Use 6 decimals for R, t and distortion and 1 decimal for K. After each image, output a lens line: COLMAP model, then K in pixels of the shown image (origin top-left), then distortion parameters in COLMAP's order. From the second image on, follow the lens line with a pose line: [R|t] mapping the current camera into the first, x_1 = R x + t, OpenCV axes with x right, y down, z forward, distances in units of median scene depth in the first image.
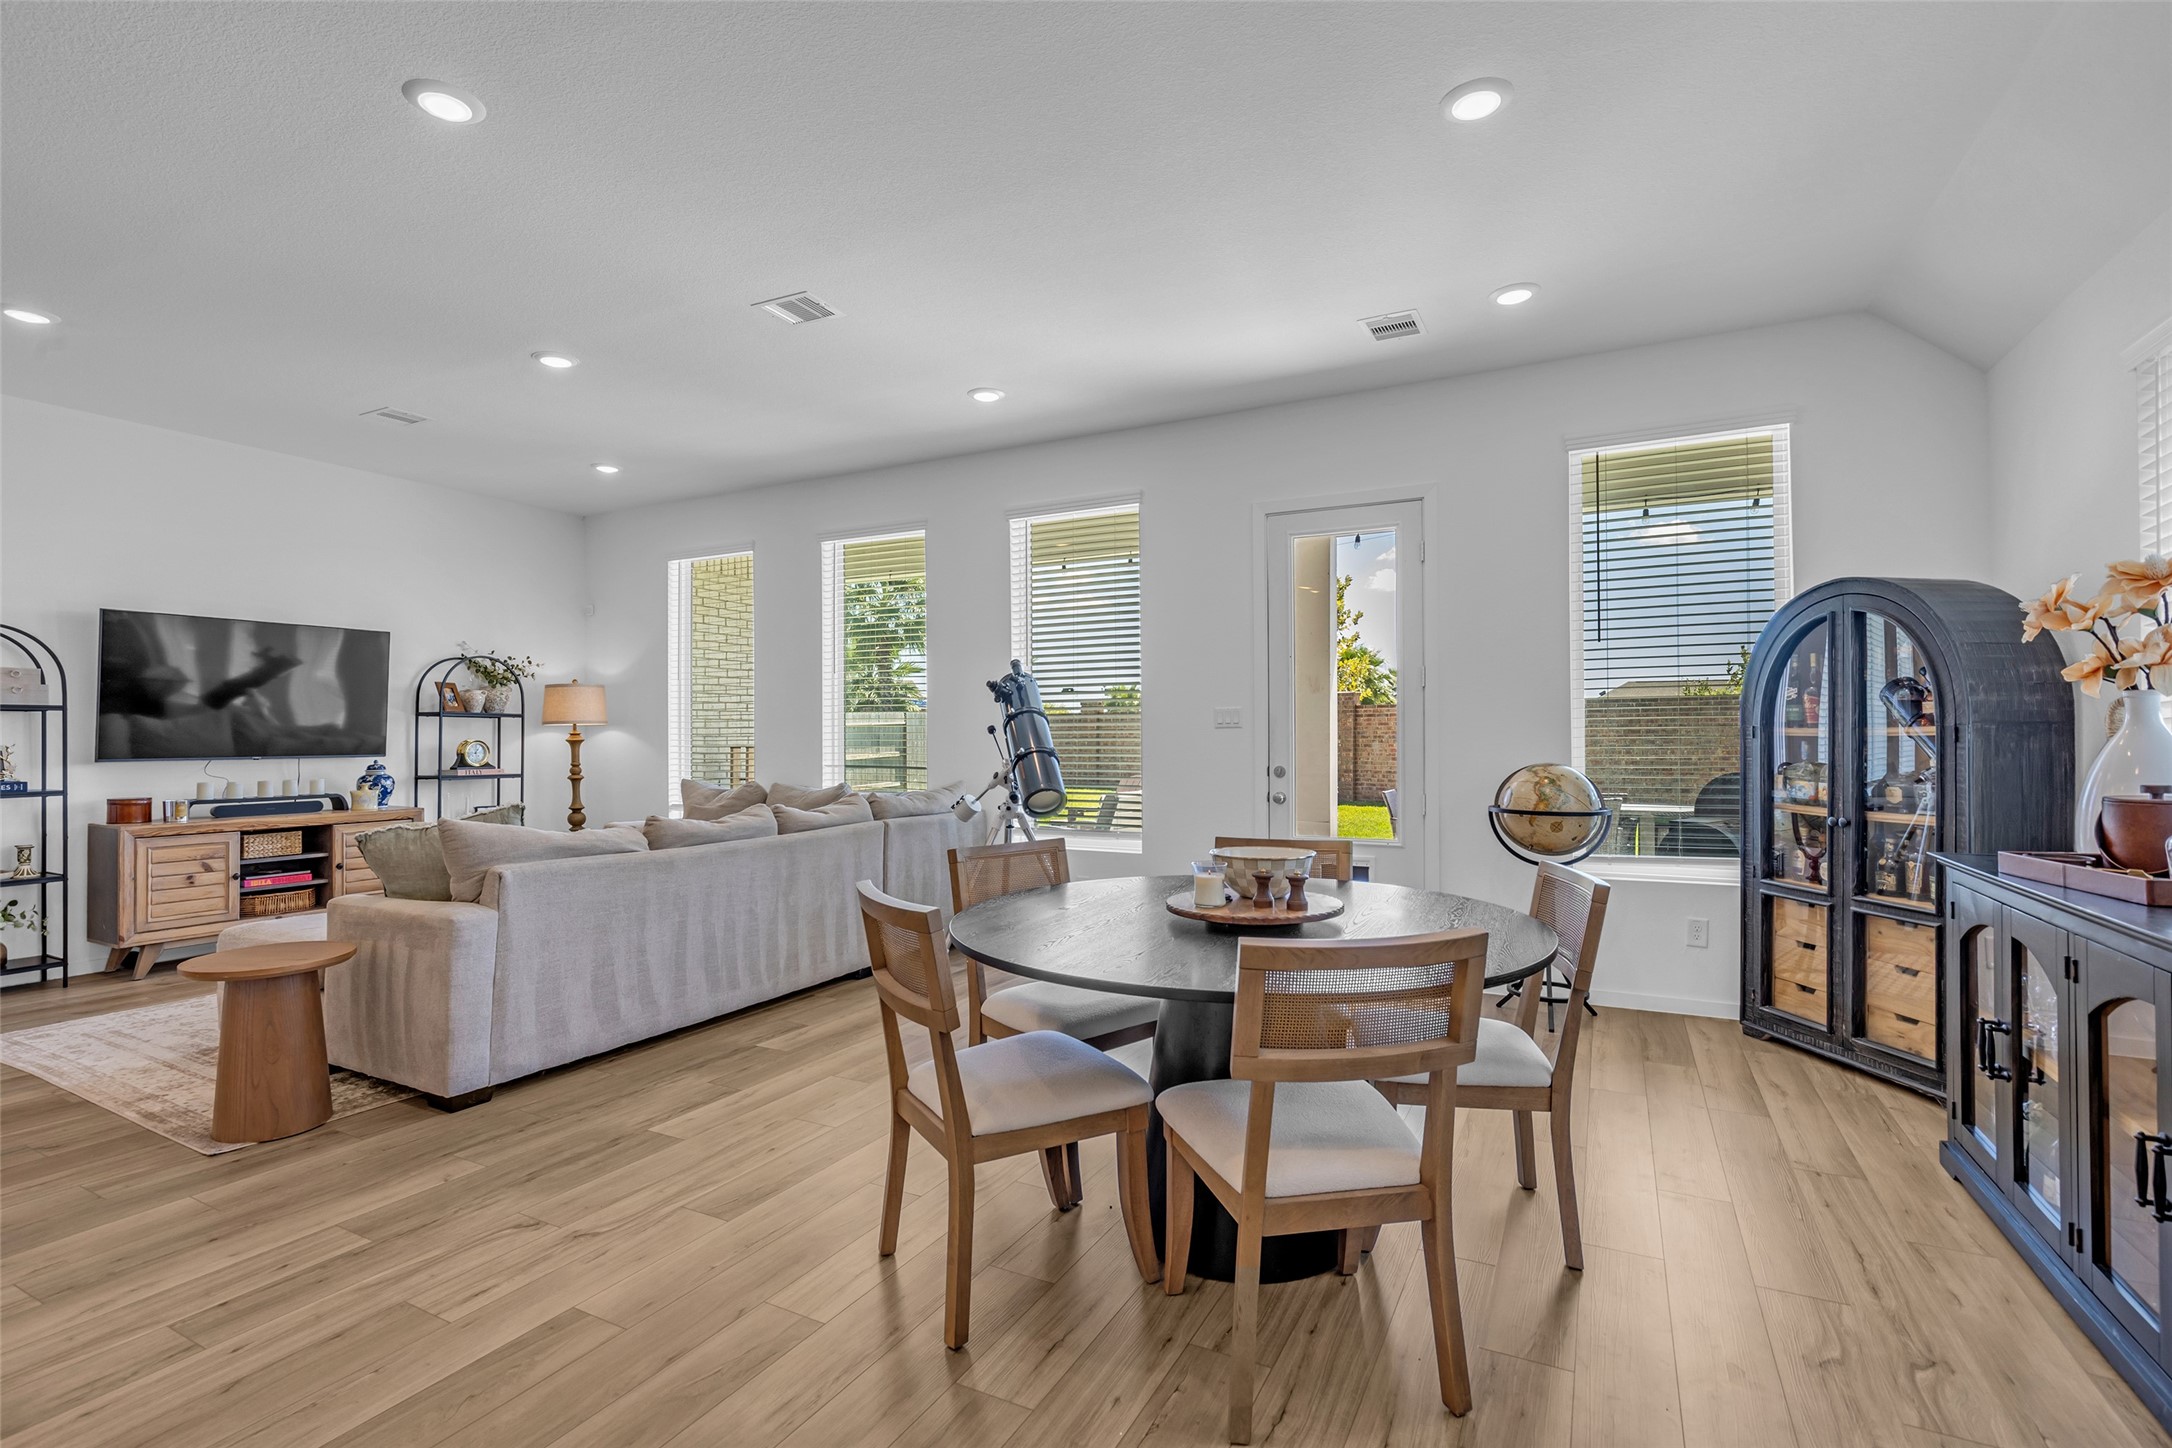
lens RADIAL K [[1001.7, 0, 1084.0], [0, 1001.7, 728.8], [0, 0, 1]] dist [-0.018634, 0.006484]
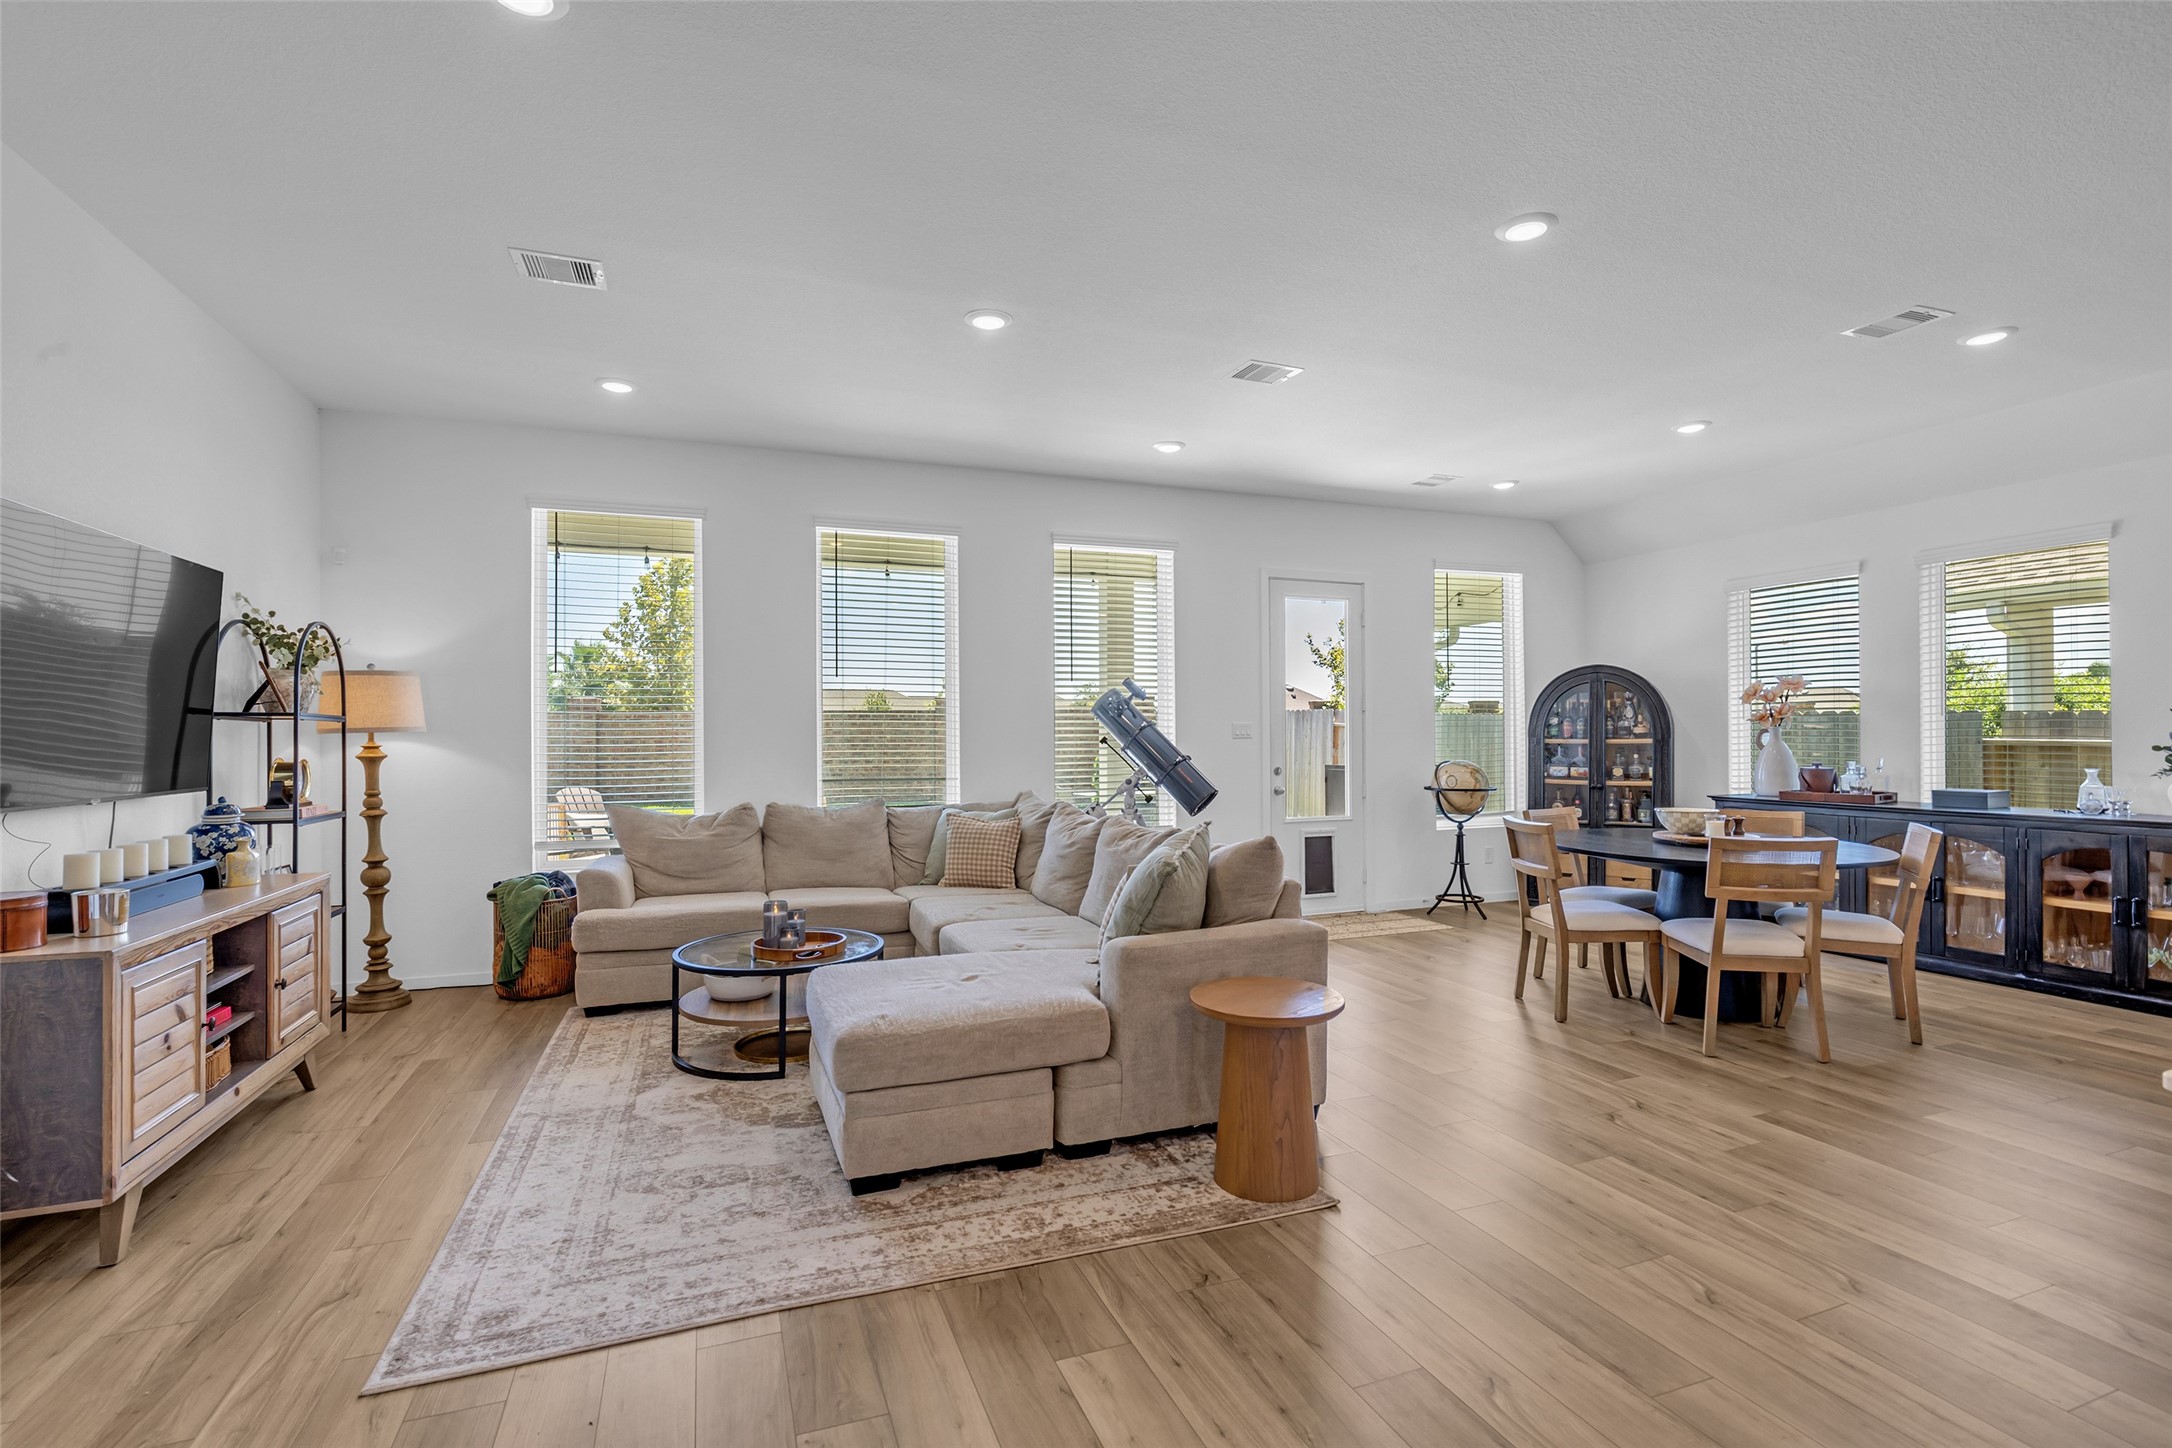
lens RADIAL K [[1001.7, 0, 1091.4], [0, 1001.7, 724.8], [0, 0, 1]] dist [-0.018634, 0.006484]
pose [[0.657048, 0.007448, 0.753812, -0.930639], [-0.003440, 0.999970, -0.006883, -0.008688], [-0.753840, 0.001929, 0.657055, 0.294023]]
